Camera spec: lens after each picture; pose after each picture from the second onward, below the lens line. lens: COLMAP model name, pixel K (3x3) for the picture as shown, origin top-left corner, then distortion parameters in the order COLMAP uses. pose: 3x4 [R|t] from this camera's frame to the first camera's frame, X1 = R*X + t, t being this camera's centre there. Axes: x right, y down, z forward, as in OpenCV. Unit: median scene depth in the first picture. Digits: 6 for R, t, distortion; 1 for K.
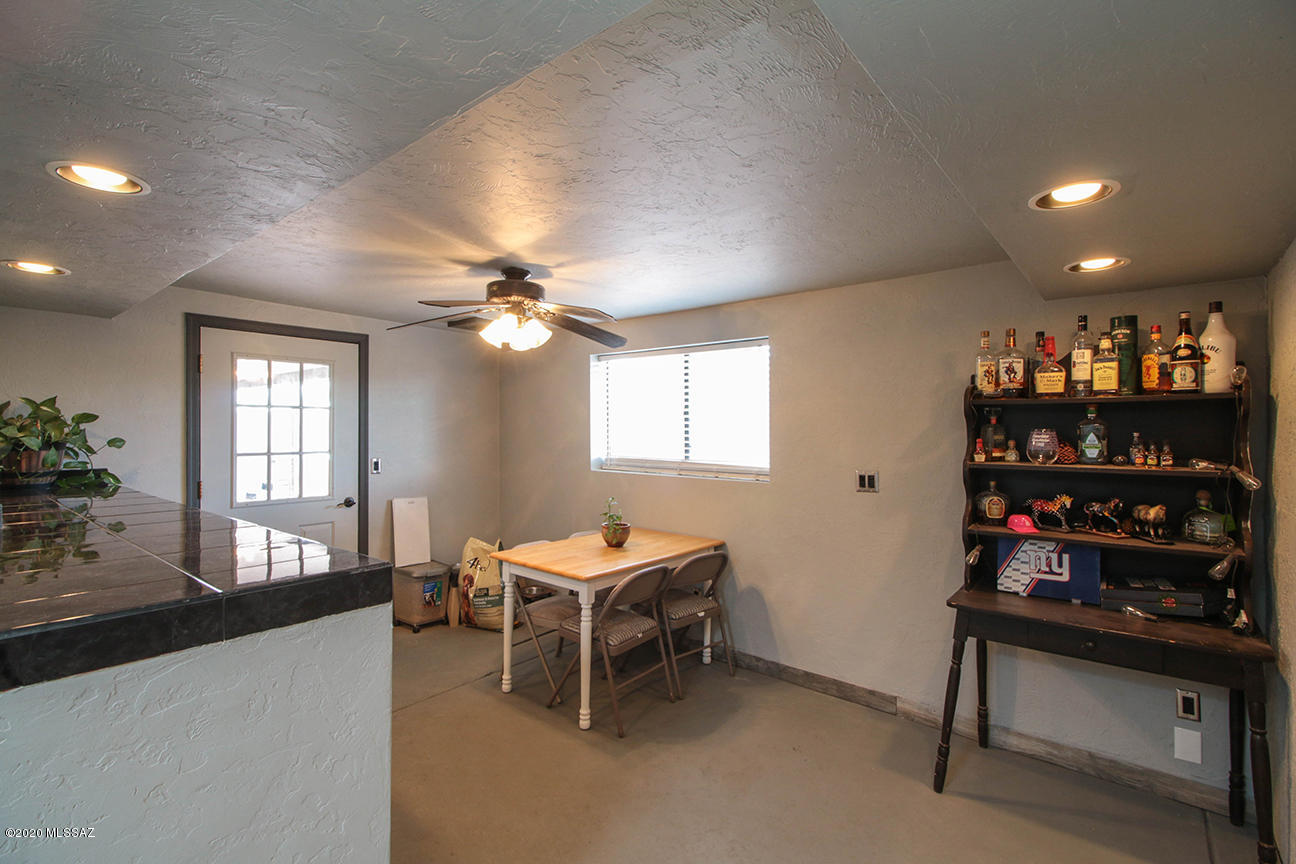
lens RADIAL K [[598.1, 0, 647.1], [0, 598.1, 428.5], [0, 0, 1]] dist [0.003363, -0.000011]
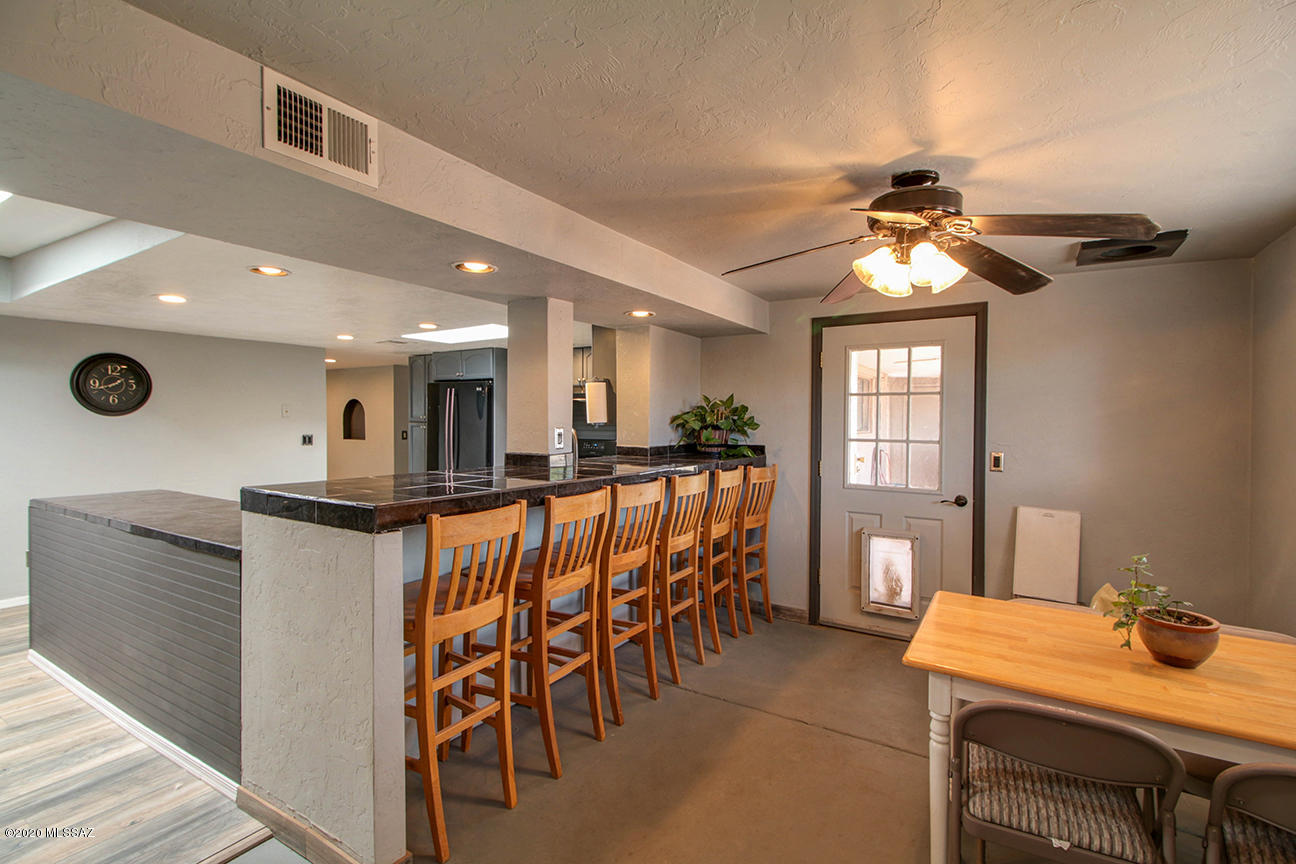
lens RADIAL K [[598.1, 0, 646.7], [0, 598.1, 430.6], [0, 0, 1]] dist [0.003363, -0.000011]
pose [[0.110809, 0.018447, -0.993671, 0.342404], [-0.004161, 0.999828, 0.018097, 0.008959], [0.993833, 0.002129, 0.110866, 0.507435]]
